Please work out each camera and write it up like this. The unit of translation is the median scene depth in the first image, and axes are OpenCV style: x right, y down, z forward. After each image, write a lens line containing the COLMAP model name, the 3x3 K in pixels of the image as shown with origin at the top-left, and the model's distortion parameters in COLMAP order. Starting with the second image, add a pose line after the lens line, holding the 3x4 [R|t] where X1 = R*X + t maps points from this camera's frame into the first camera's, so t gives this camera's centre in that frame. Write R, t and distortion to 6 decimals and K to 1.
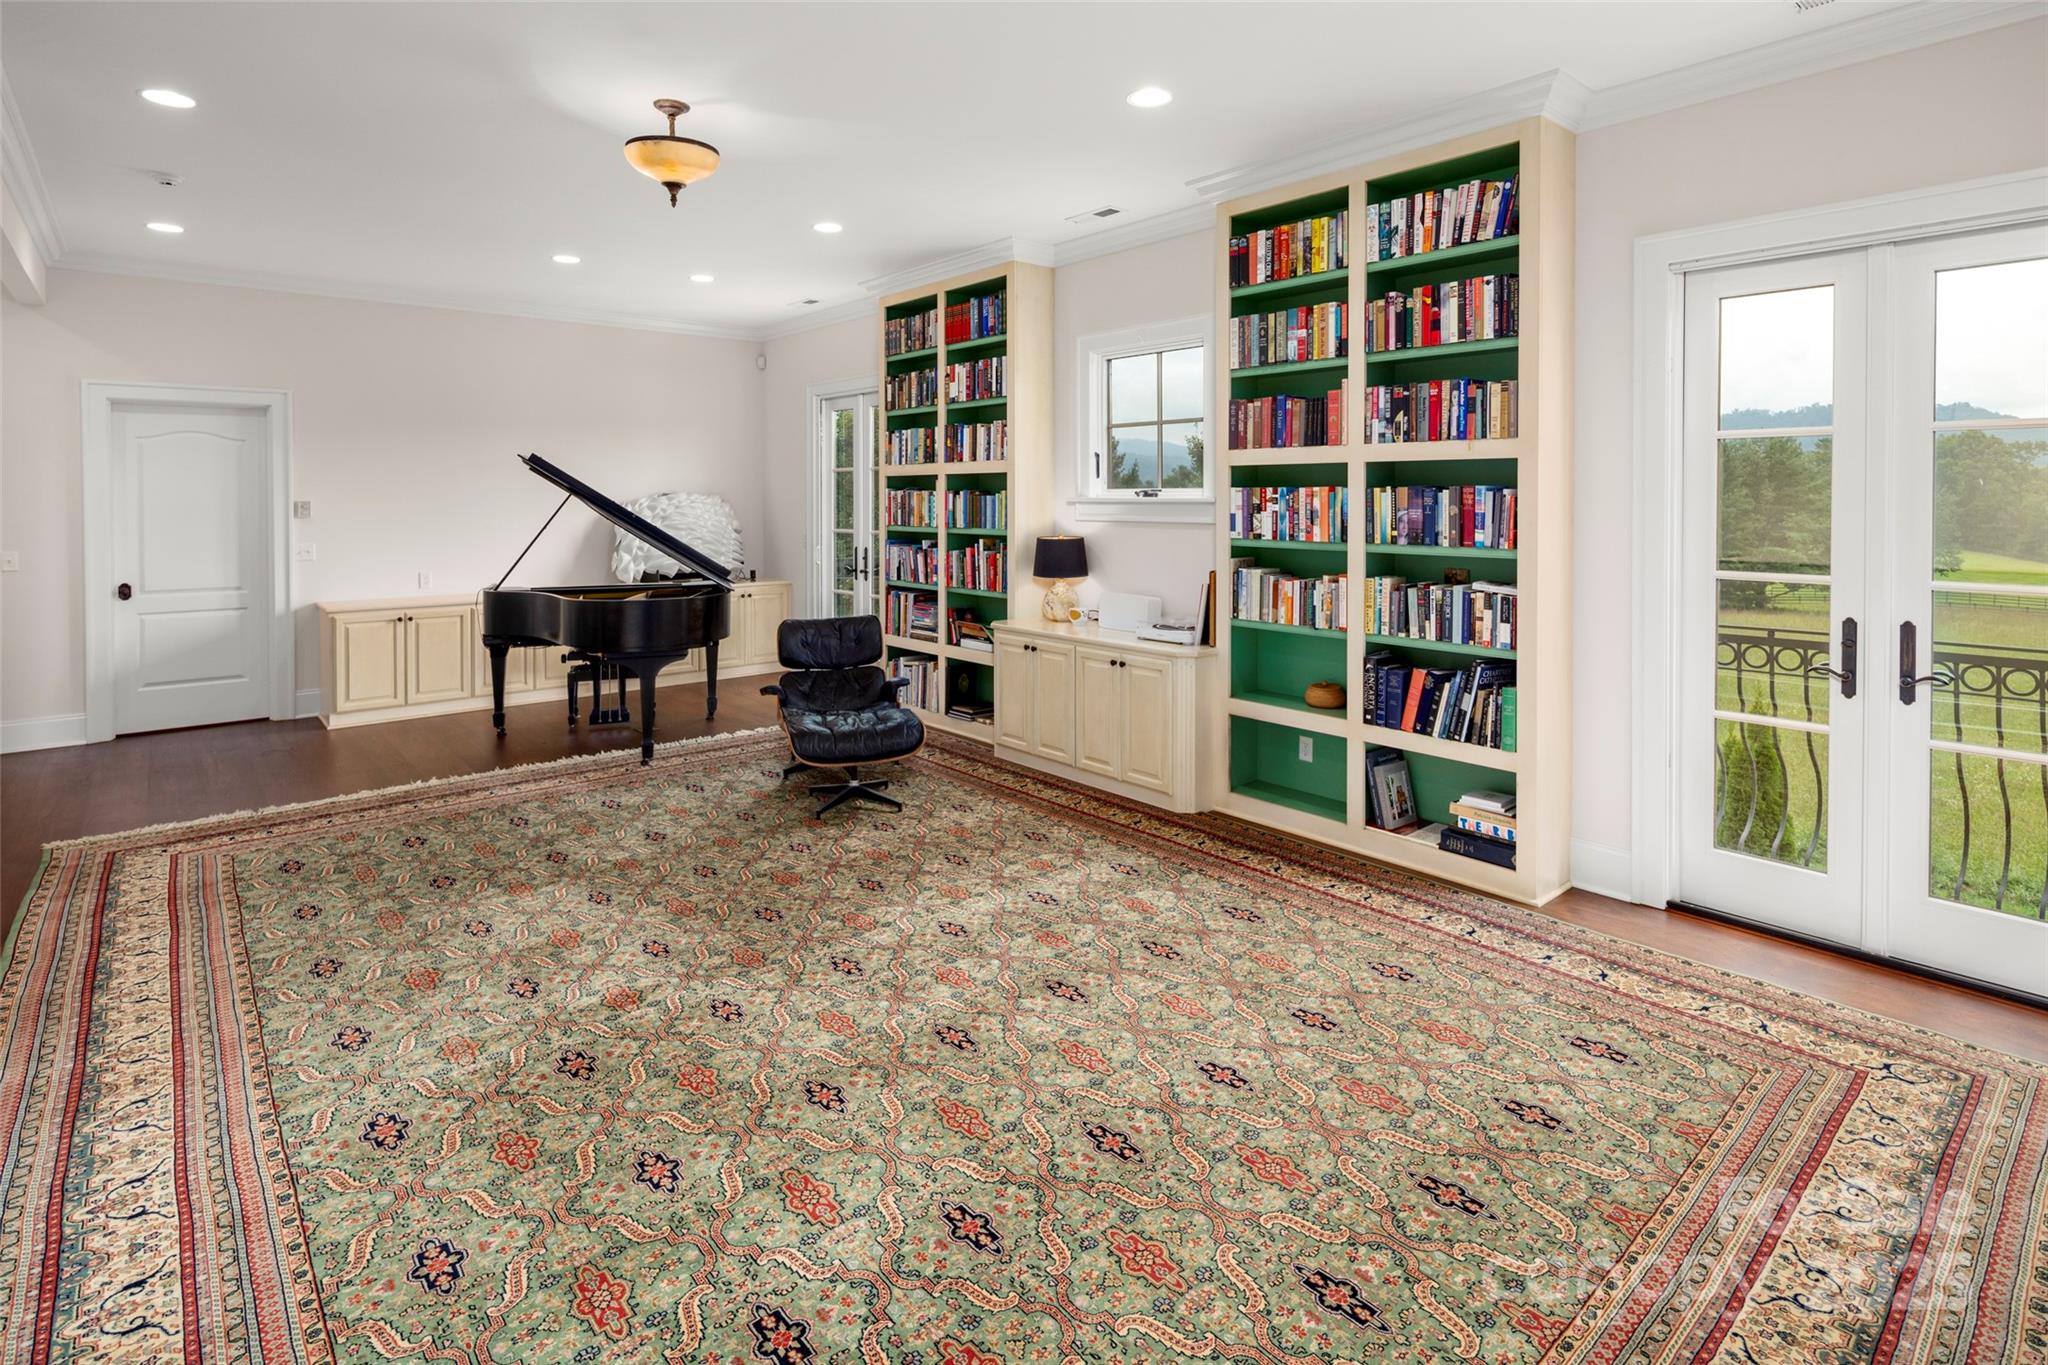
lens RADIAL K [[1009.6, 0, 1027.0], [0, 1009.6, 515.3], [0, 0, 1]] dist [0.000698, -0.000384]
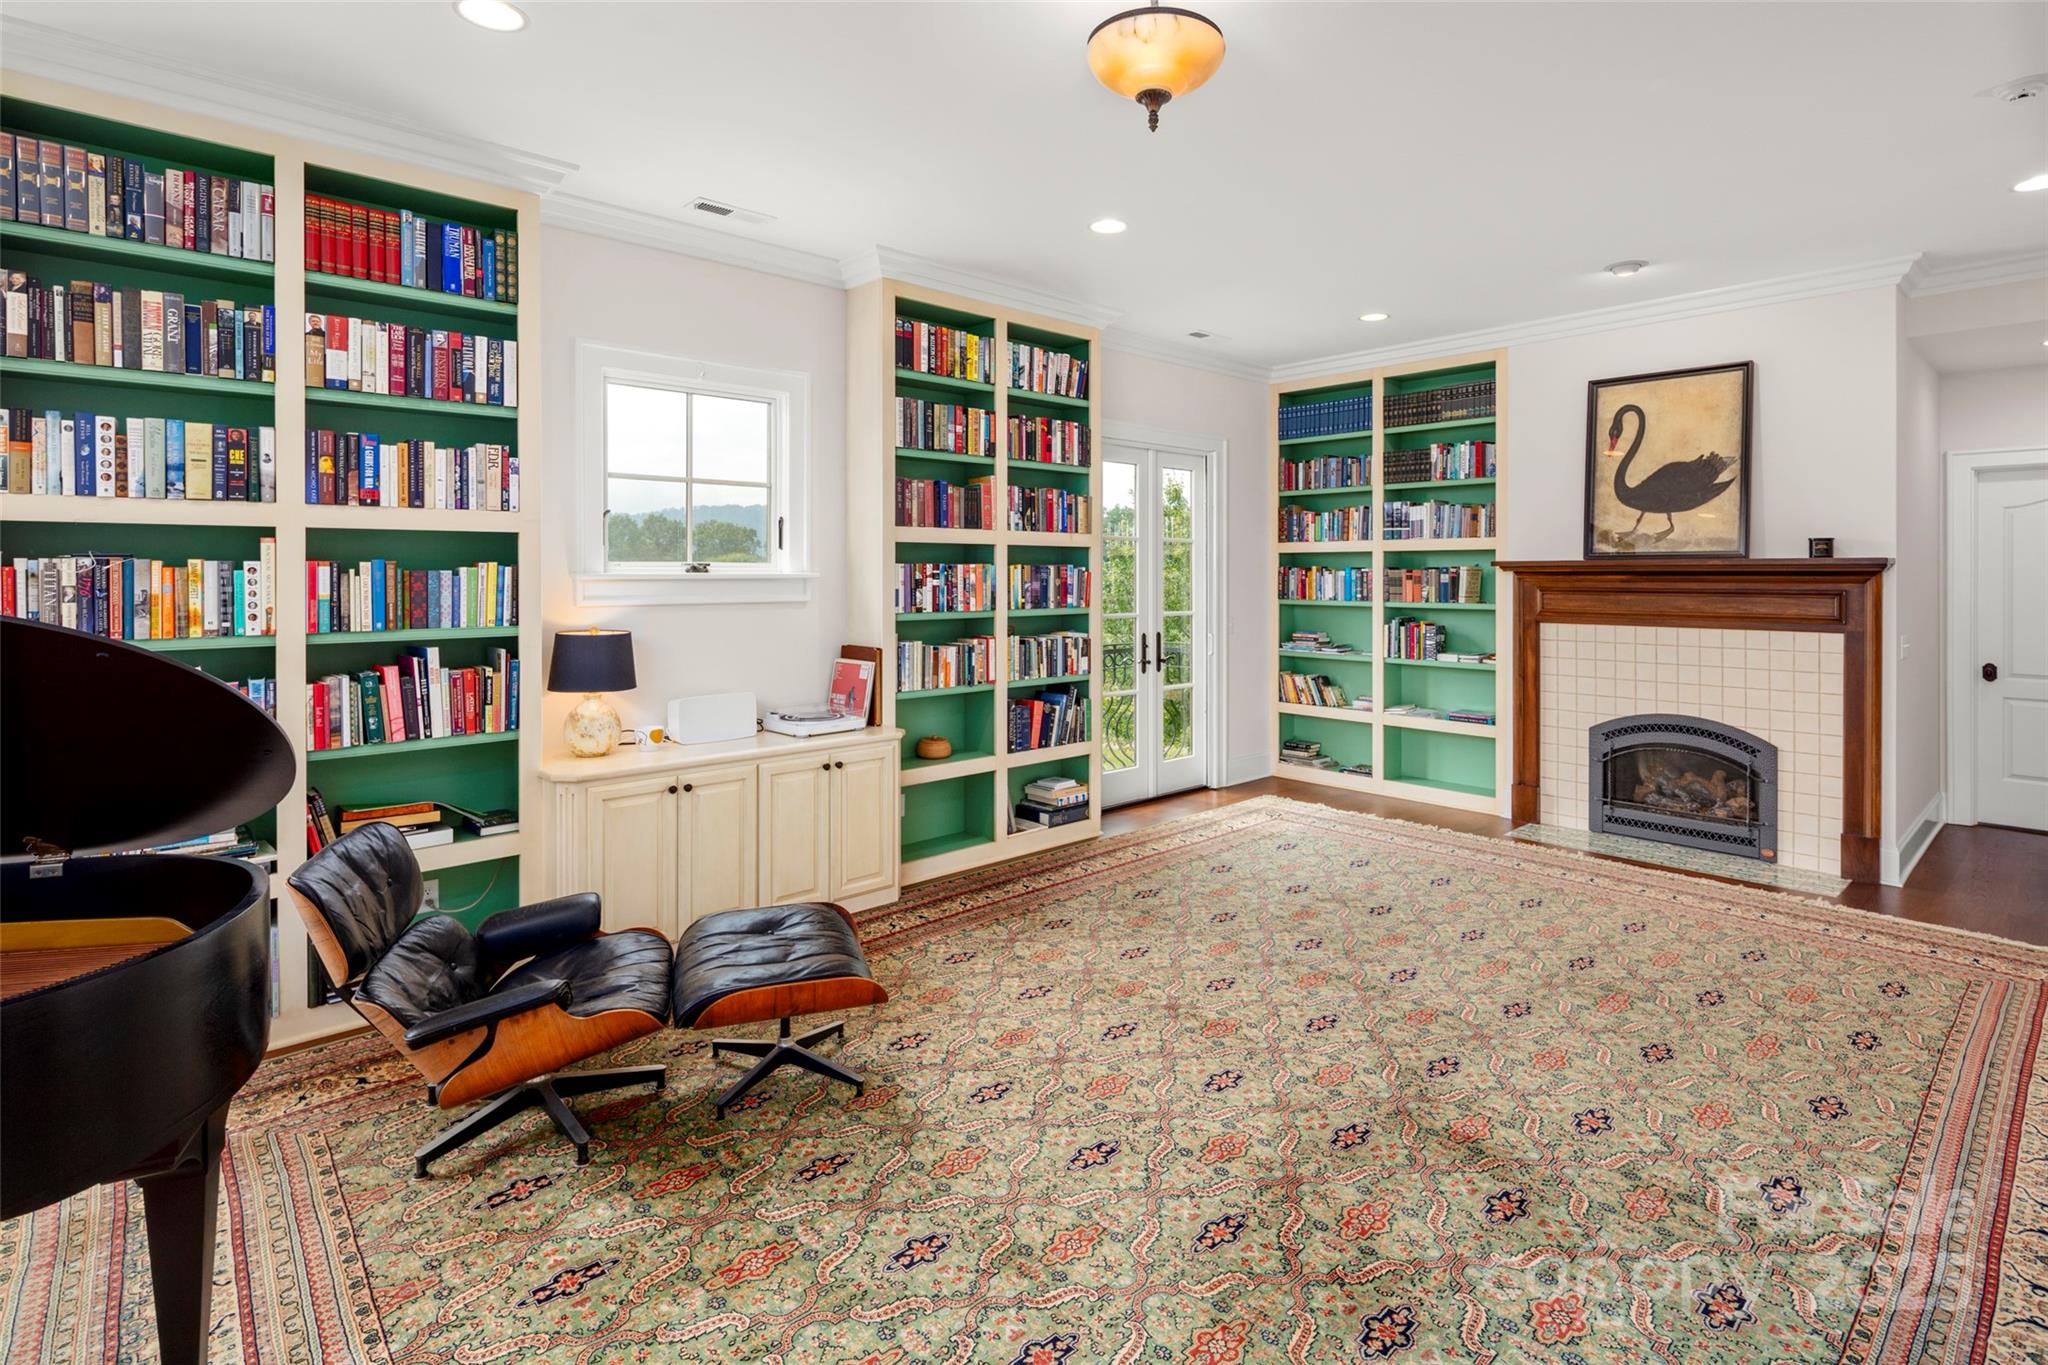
lens RADIAL K [[1009.6, 0, 1049.9], [0, 1009.6, 580.3], [0, 0, 1]] dist [0.000698, -0.000384]
pose [[-0.050007, -0.006653, 0.998727, -0.858086], [0.019908, 0.999772, 0.007657, -0.015978], [-0.998550, 0.020265, -0.049863, 0.943345]]
